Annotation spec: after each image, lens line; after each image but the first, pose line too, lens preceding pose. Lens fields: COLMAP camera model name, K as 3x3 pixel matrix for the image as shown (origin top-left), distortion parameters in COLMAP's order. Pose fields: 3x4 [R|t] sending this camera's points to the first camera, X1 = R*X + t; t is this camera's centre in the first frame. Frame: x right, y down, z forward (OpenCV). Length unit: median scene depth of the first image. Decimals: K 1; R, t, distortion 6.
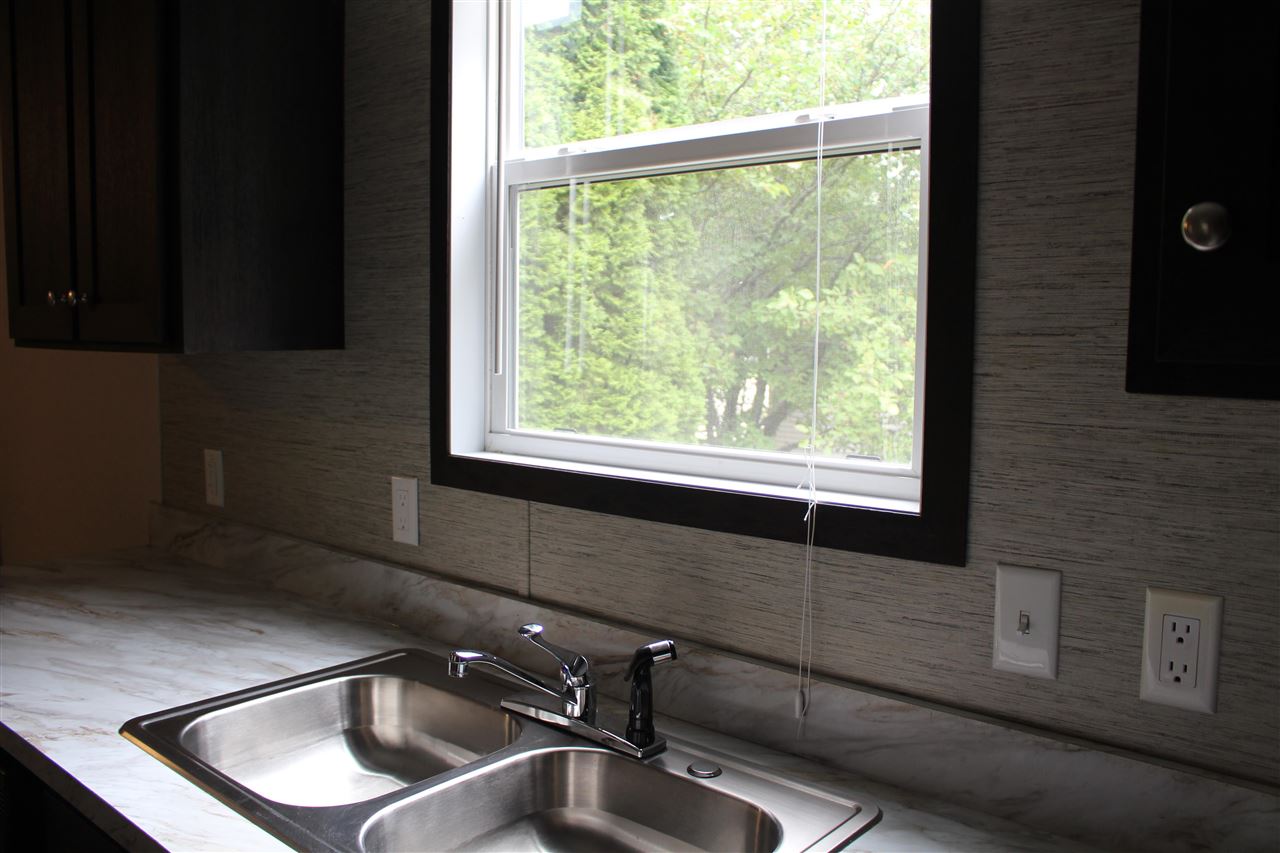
lens RADIAL K [[1055.8, 0, 640.0], [0, 1055.8, 426.5], [0, 0, 1]] dist [-0.073720, 0.002178]
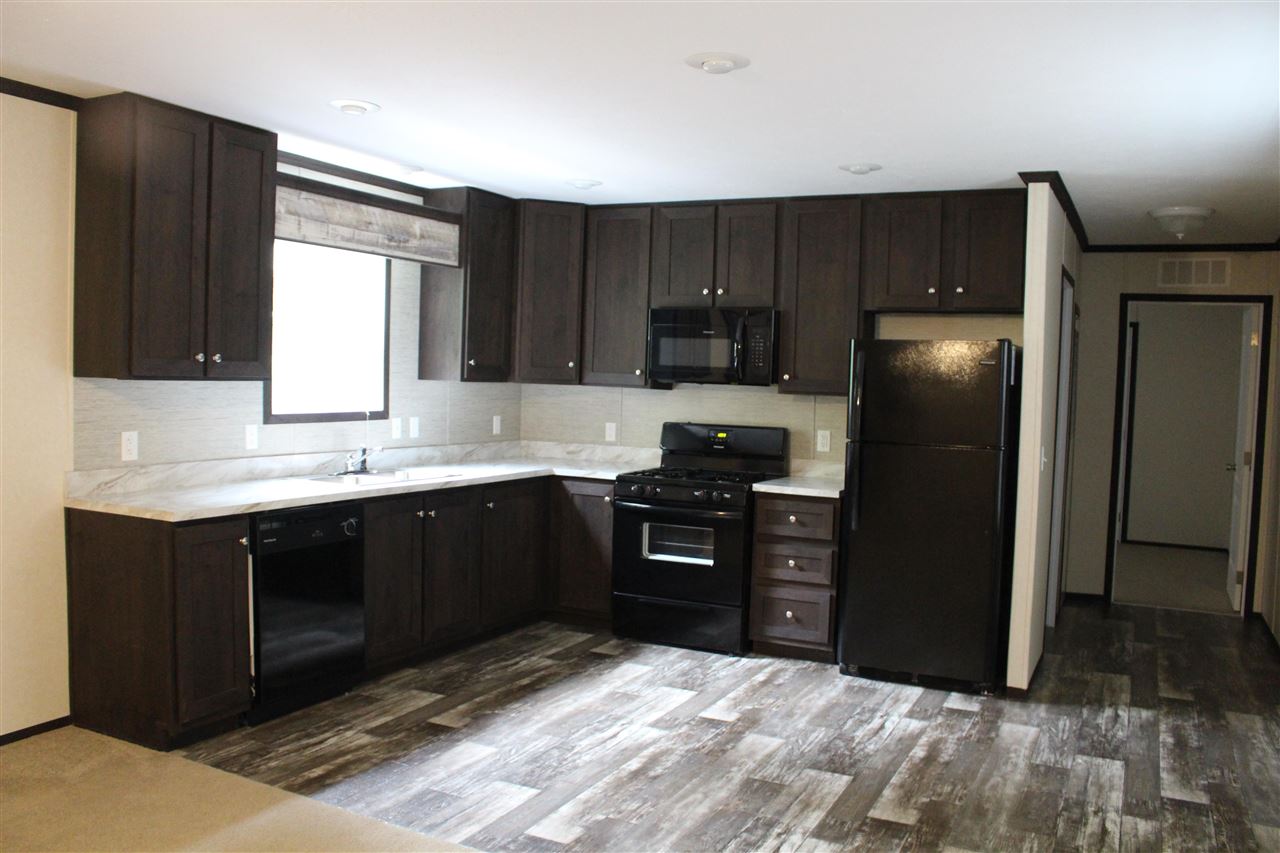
lens RADIAL K [[1055.8, 0, 640.0], [0, 1055.8, 426.5], [0, 0, 1]] dist [-0.073720, 0.002178]
pose [[-0.242540, -0.066039, 0.967891, -4.613622], [0.056905, 0.994994, 0.082148, -0.167734], [-0.968471, 0.075002, -0.237568, 0.989909]]
